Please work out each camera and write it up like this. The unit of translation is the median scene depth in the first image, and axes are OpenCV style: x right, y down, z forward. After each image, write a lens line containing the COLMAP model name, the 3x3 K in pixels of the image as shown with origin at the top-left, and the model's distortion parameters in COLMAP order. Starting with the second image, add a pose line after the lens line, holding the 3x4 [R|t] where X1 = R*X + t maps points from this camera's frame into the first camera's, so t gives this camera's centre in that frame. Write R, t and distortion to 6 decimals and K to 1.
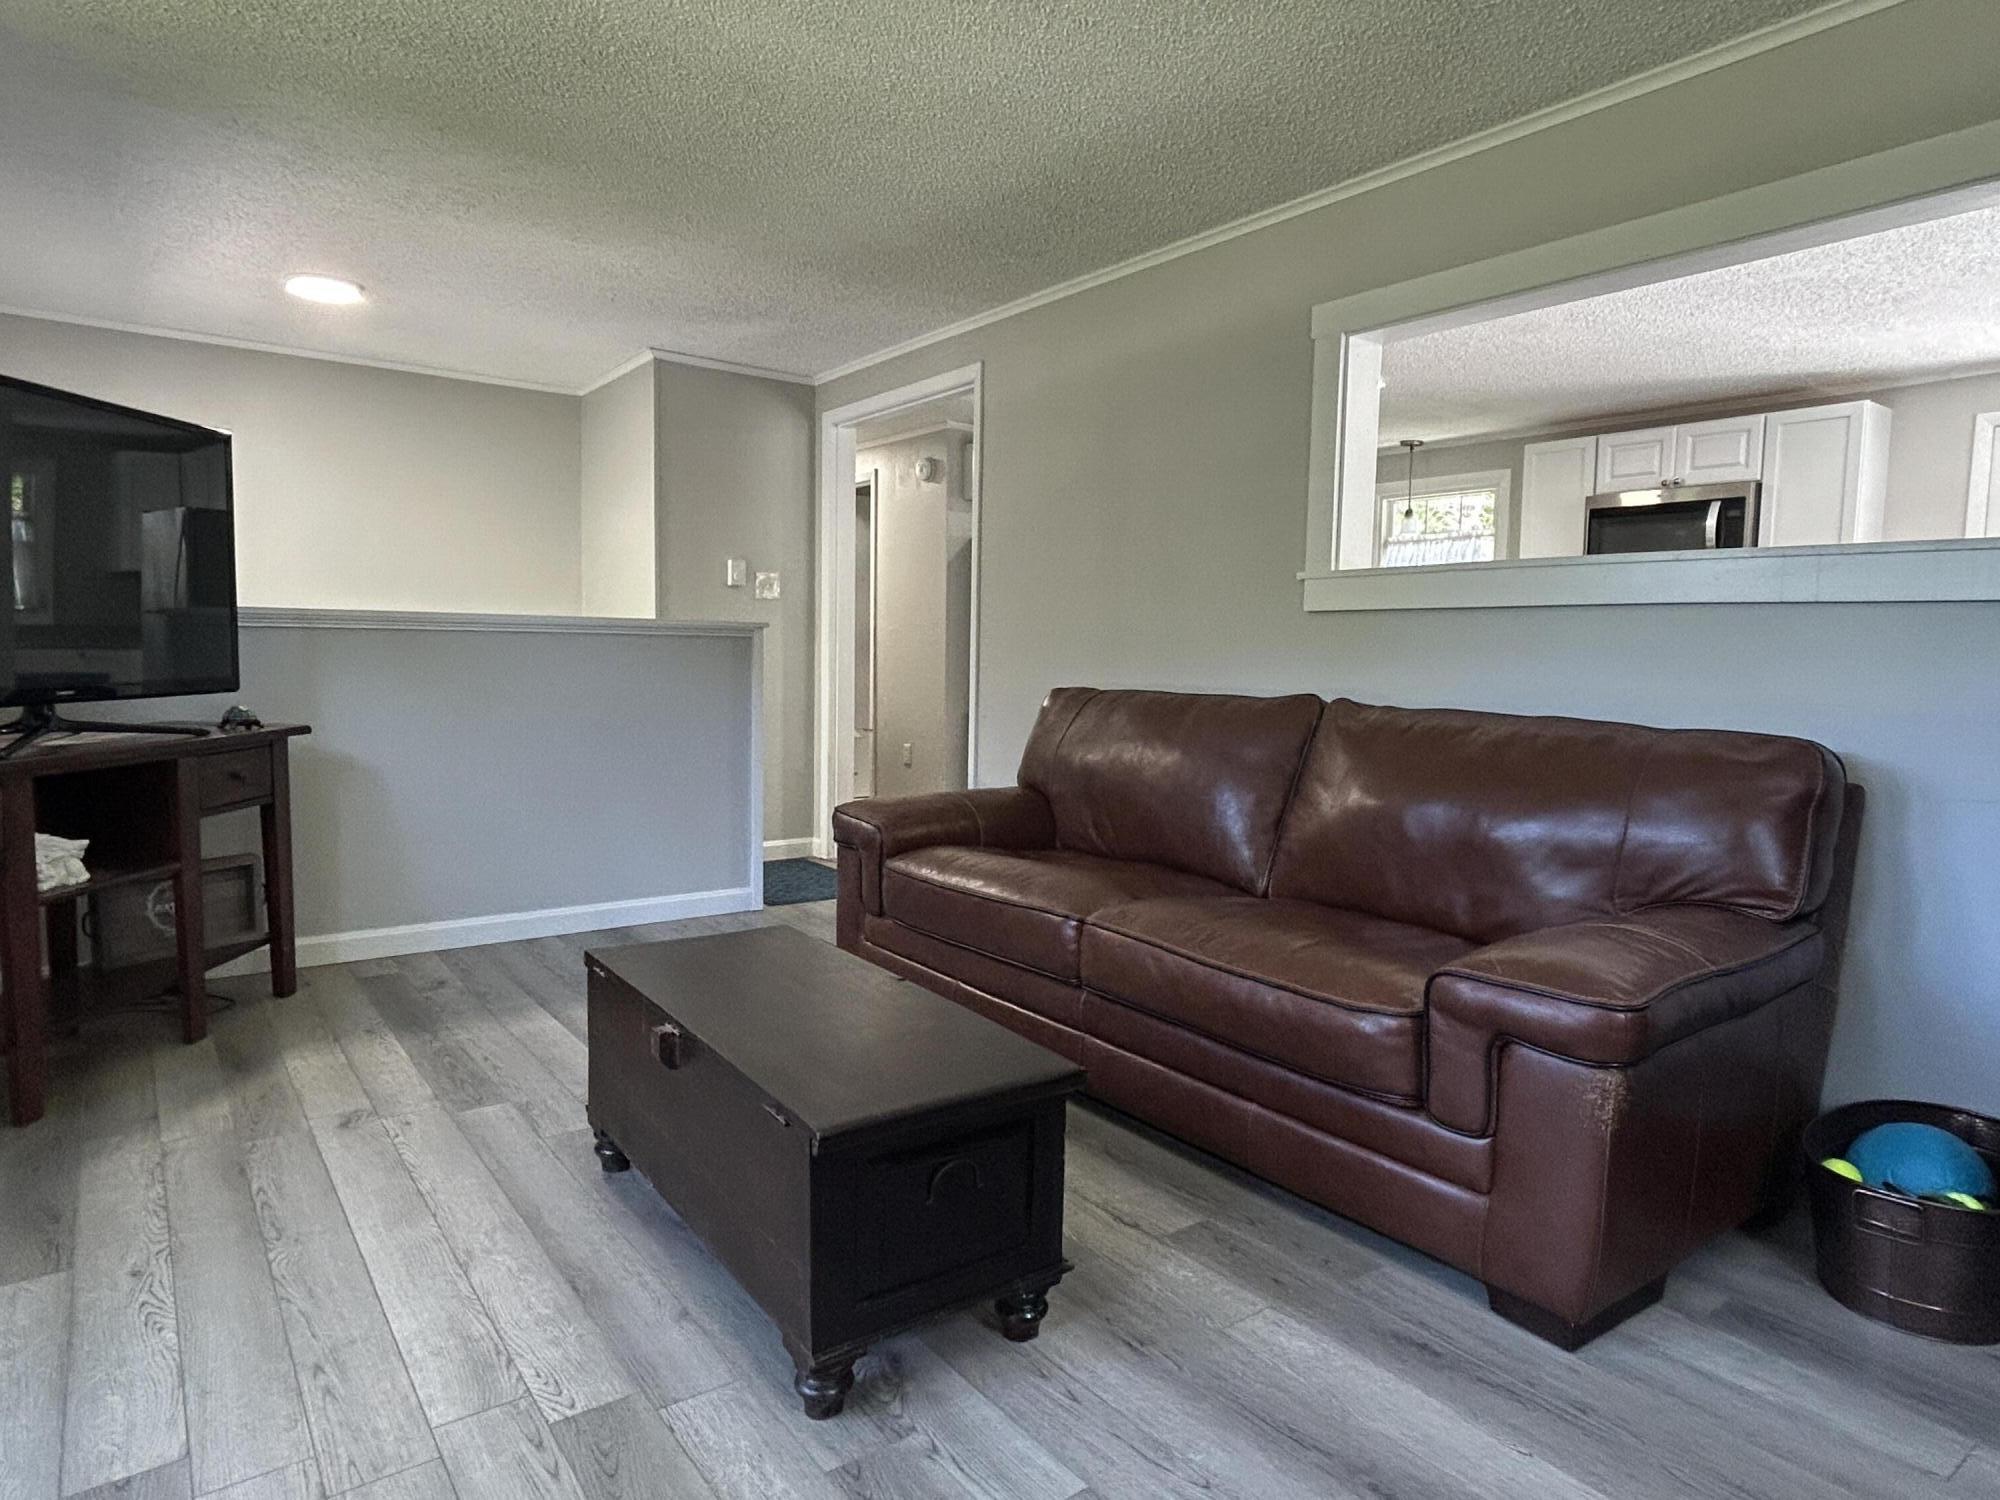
lens RADIAL K [[1177.0, 0, 1000.6], [0, 1177.0, 751.4], [0, 0, 1]] dist [-0.003411, 0.000760]
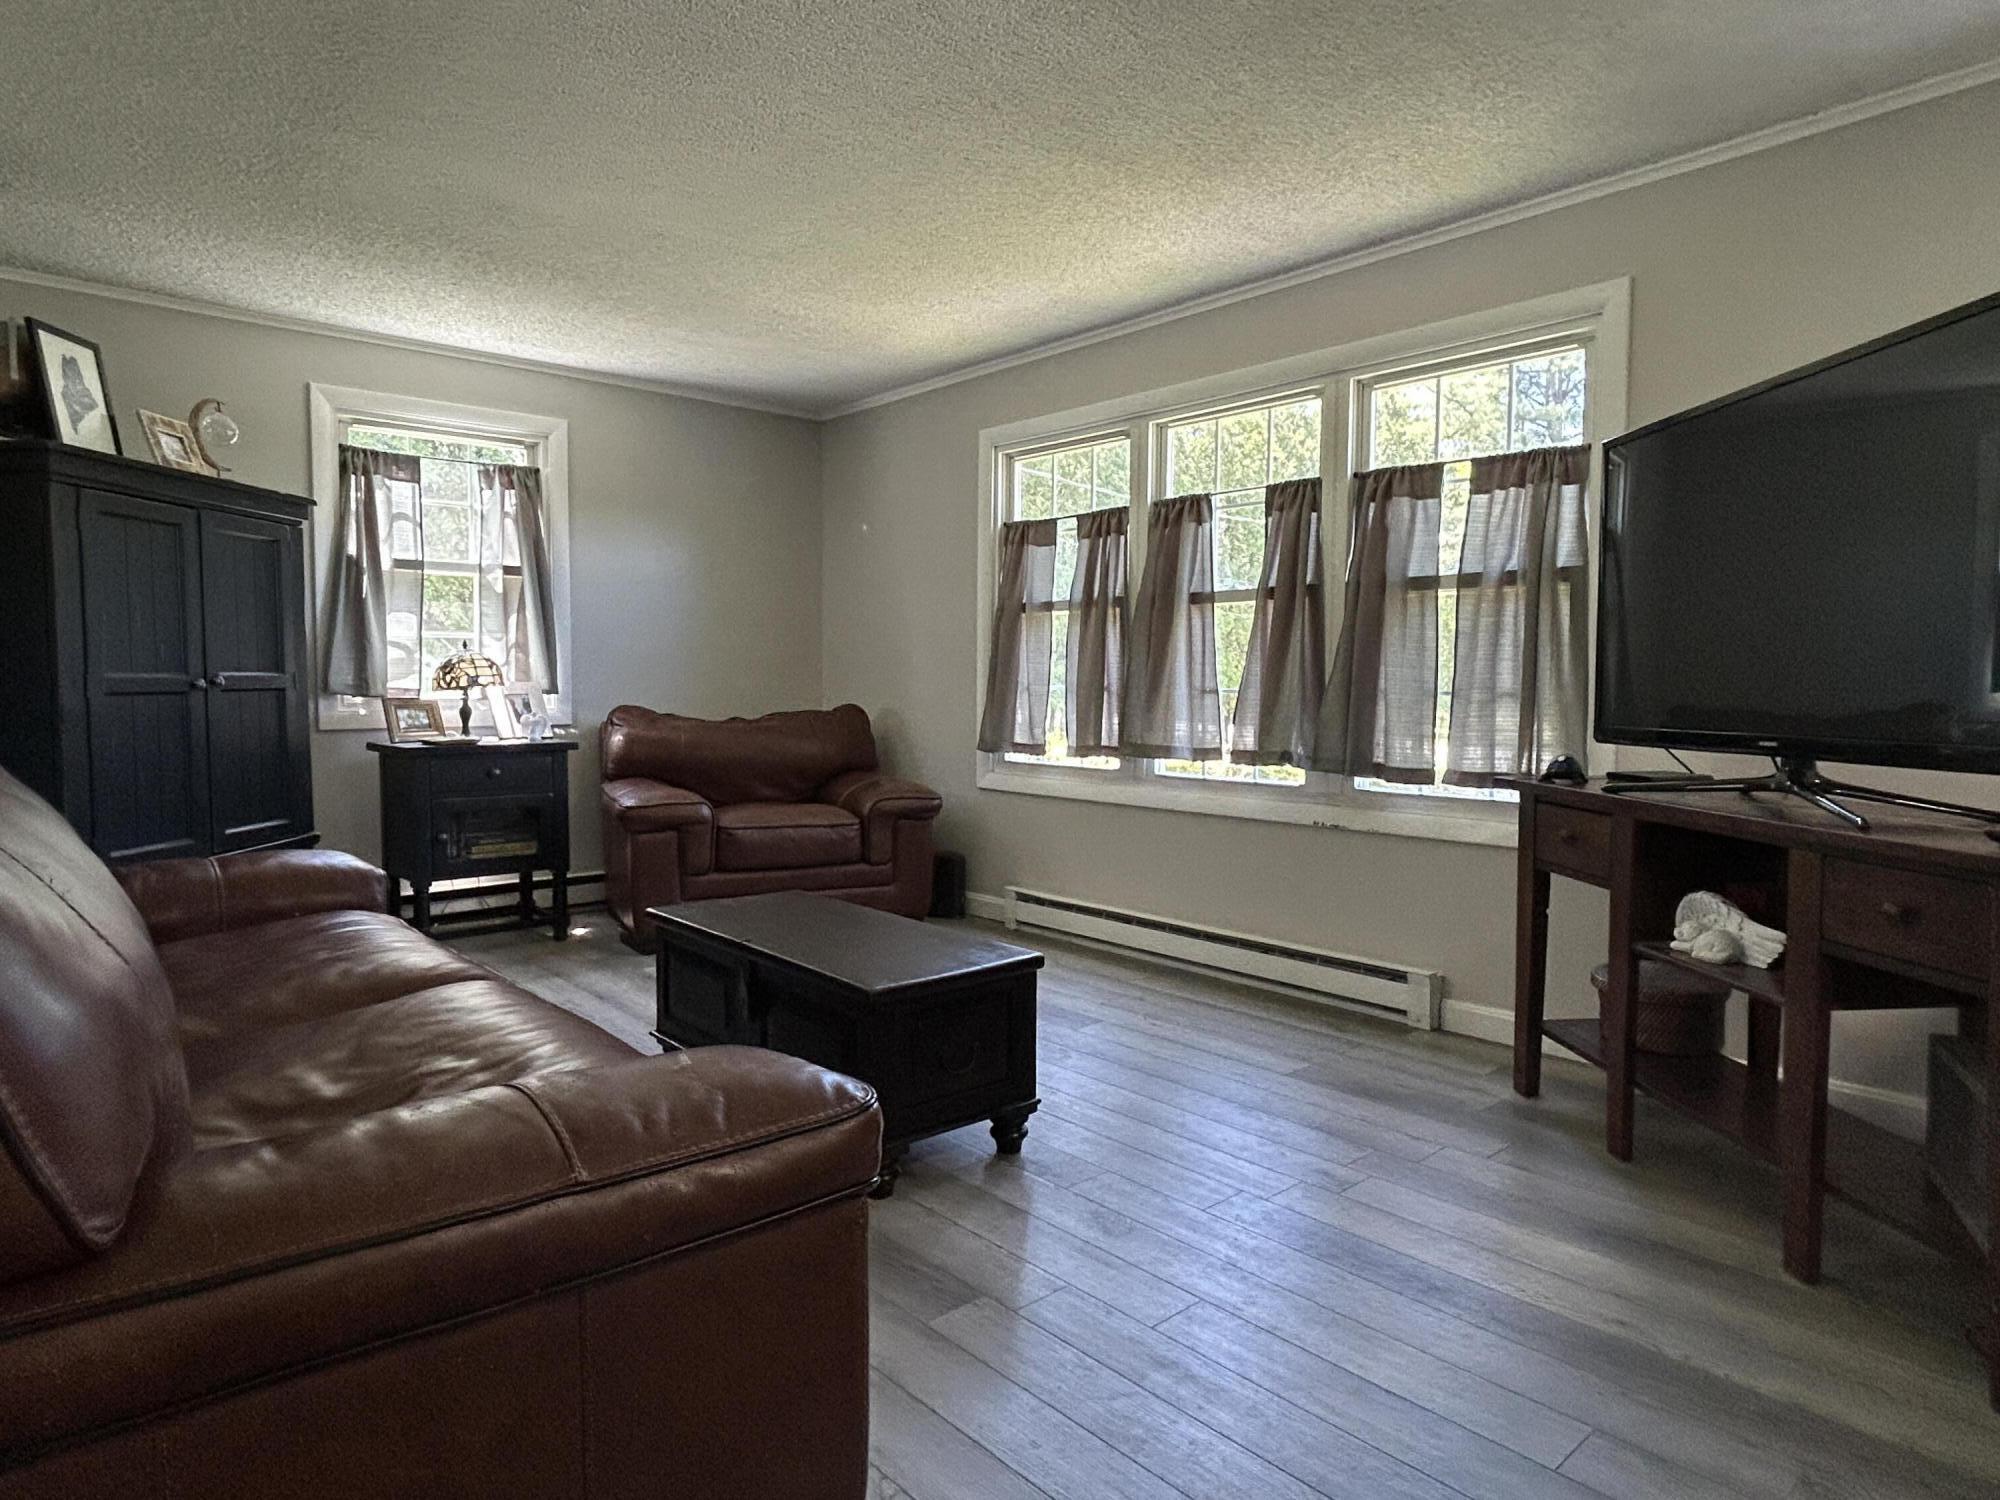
lens RADIAL K [[1177.0, 0, 1006.9], [0, 1177.0, 748.3], [0, 0, 1]] dist [-0.003411, 0.000760]
pose [[-0.994229, -0.029138, -0.103248, -0.166264], [-0.043978, 0.988525, 0.144512, -0.129293], [0.097852, 0.148218, -0.984102, 1.616955]]
